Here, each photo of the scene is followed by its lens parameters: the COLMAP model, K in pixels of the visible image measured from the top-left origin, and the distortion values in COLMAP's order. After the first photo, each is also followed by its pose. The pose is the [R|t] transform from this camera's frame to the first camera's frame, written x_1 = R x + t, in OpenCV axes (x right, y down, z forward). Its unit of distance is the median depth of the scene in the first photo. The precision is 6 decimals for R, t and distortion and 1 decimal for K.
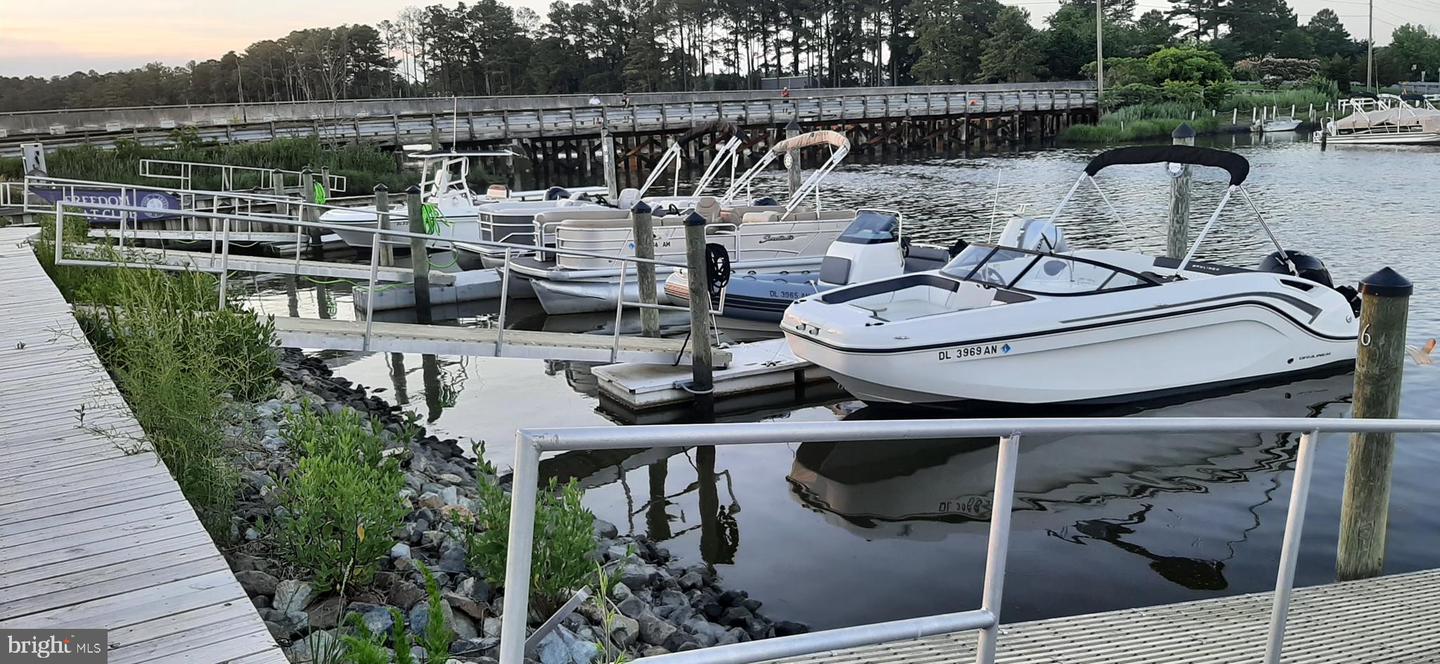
lens RADIAL K [[1084.0, 0, 720.0], [0, 1084.0, 332.0], [0, 0, 1]] dist [0.085377, -0.132239]
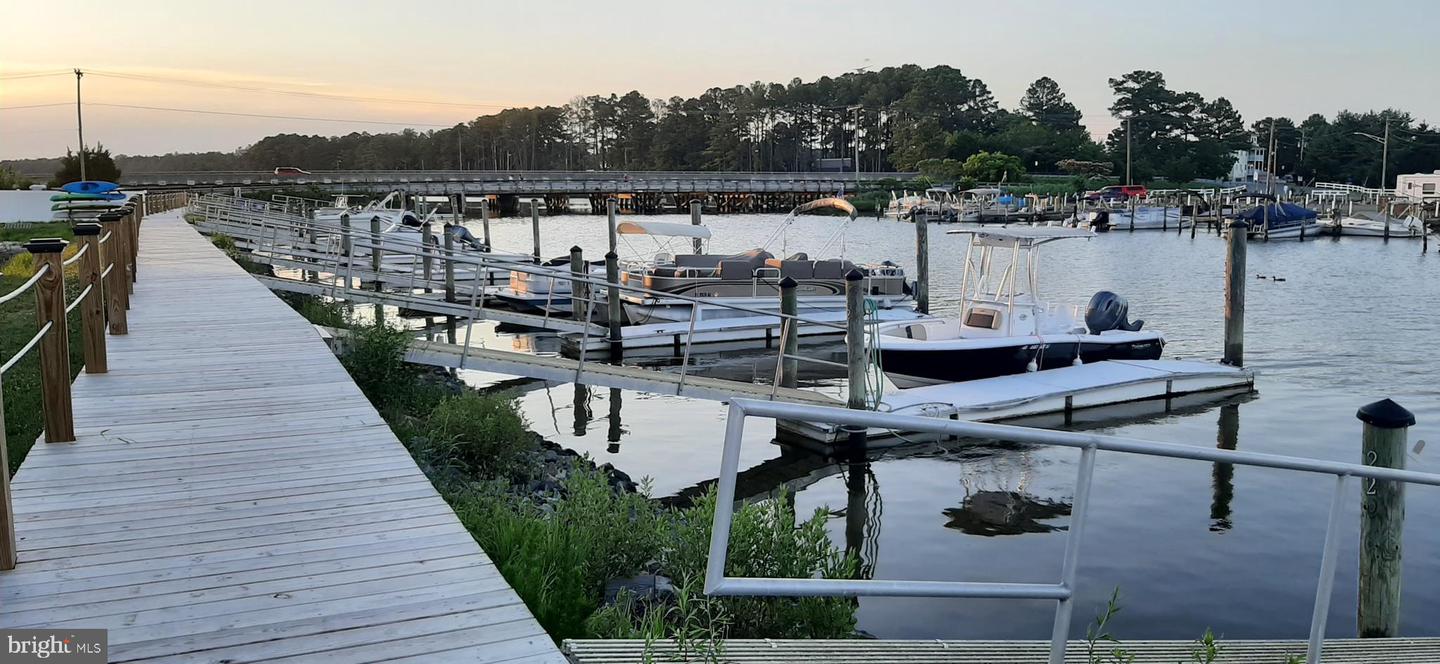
lens RADIAL K [[1084.0, 0, 720.0], [0, 1084.0, 332.0], [0, 0, 1]] dist [0.085377, -0.132239]
pose [[0.978157, 0.062527, -0.198241, 0.128542], [-0.074200, 0.995886, -0.052005, 0.031154], [0.194174, 0.065578, 0.978773, -0.179293]]
